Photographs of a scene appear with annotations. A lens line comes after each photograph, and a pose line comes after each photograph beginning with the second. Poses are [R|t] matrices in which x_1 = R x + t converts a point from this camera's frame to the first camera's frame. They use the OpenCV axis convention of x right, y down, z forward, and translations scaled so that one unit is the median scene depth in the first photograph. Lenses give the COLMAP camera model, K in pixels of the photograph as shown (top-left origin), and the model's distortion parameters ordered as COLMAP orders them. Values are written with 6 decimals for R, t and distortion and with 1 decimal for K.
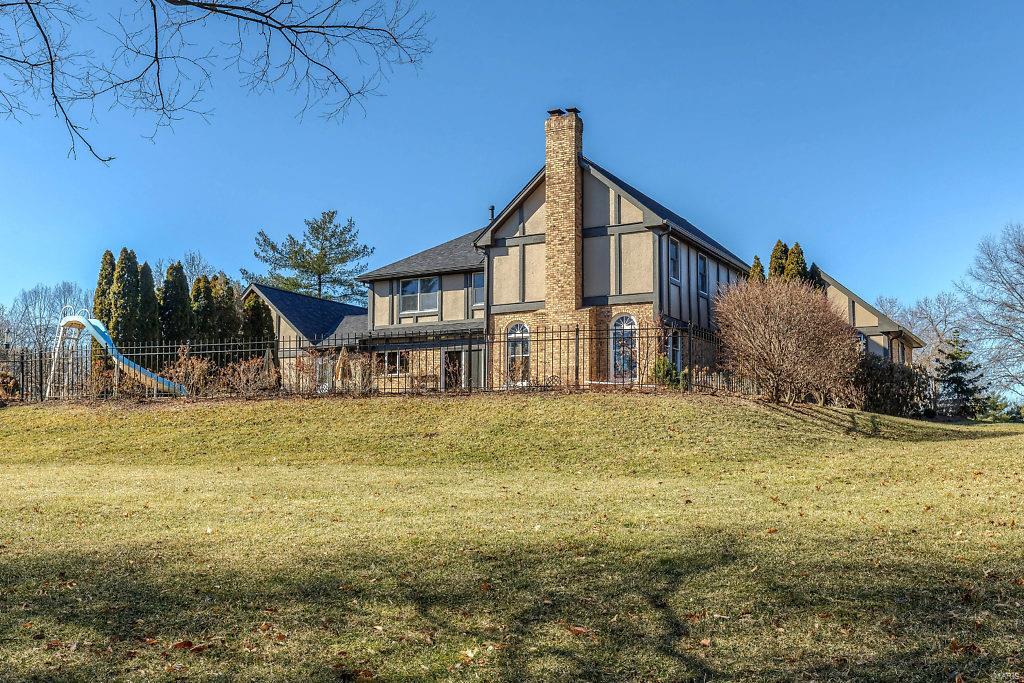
lens RADIAL K [[1054.0, 0, 511.8], [0, 1054.0, 341.0], [0, 0, 1]] dist [-0.115482, 0.000000]
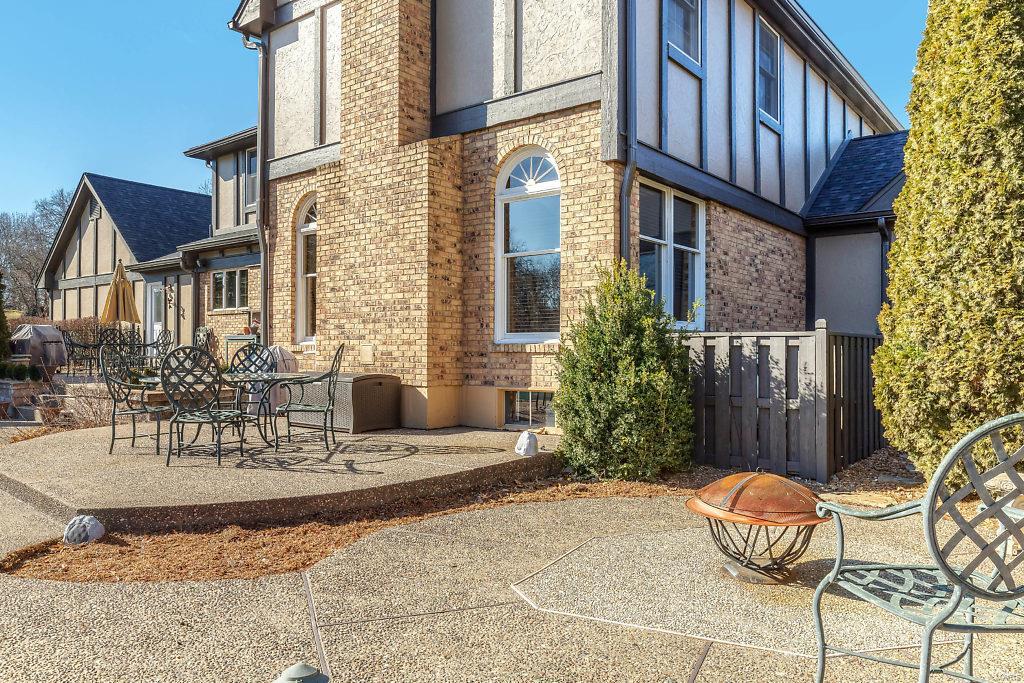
lens RADIAL K [[732.4, 0, 513.4], [0, 732.4, 343.0], [0, 0, 1]] dist [-0.001270, 0.000210]
pose [[0.986712, 0.000632, -0.162478, 0.140986], [0.016838, 0.994210, 0.106126, 0.012549], [0.161605, -0.107452, 0.980988, 0.747807]]
